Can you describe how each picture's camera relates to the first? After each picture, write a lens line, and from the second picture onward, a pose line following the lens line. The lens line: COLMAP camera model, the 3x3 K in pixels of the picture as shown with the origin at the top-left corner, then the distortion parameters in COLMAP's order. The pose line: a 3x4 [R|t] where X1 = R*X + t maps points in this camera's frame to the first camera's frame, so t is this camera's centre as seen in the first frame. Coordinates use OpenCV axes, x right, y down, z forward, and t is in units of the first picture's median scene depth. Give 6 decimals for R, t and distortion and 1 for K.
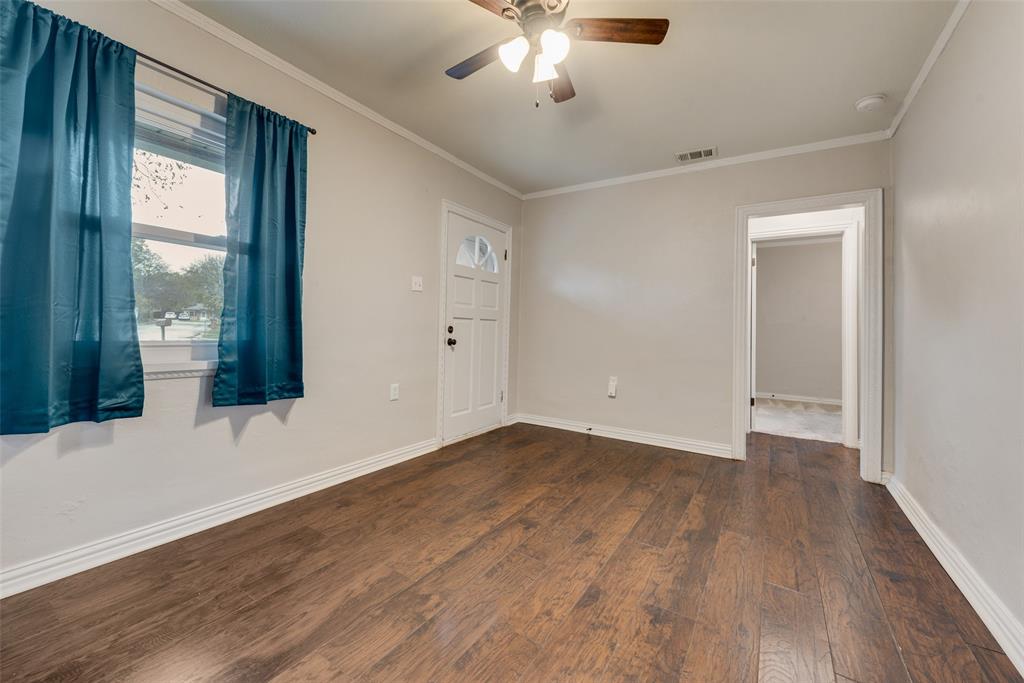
lens RADIAL K [[400.2, 0, 510.3], [0, 400.2, 321.5], [0, 0, 1]] dist [0.008516, -0.002102]
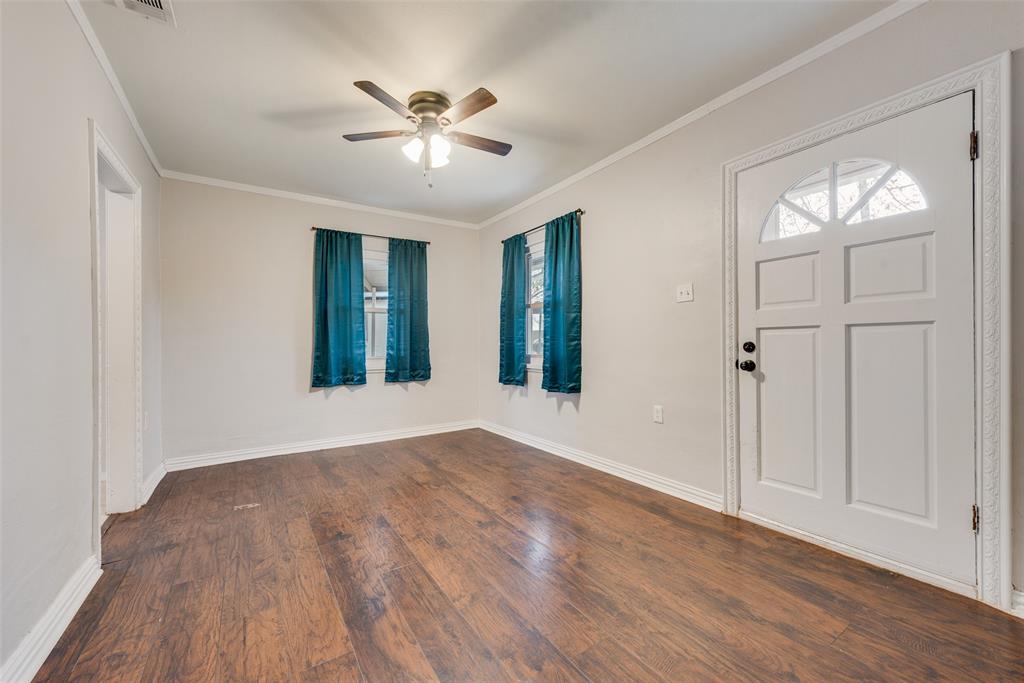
lens RADIAL K [[400.2, 0, 505.0], [0, 400.2, 348.5], [0, 0, 1]] dist [0.008516, -0.002102]
pose [[-0.404461, -0.009980, -0.914501, 0.930883], [0.015321, 0.999726, -0.017686, 0.042370], [0.914427, -0.021164, -0.404198, 1.359356]]
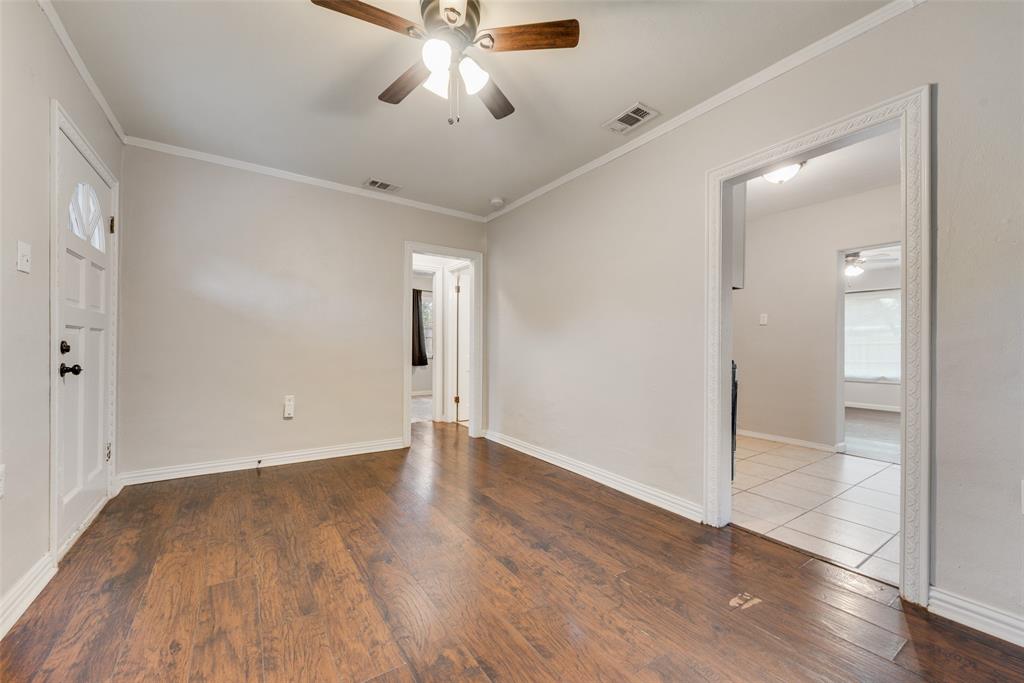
lens RADIAL K [[400.2, 0, 493.5], [0, 400.2, 338.2], [0, 0, 1]] dist [0.008516, -0.002102]
pose [[0.418744, -0.001200, 0.908103, -0.615929], [-0.015661, 0.999841, 0.008543, -0.007292], [-0.907969, -0.017799, 0.418659, 0.359802]]
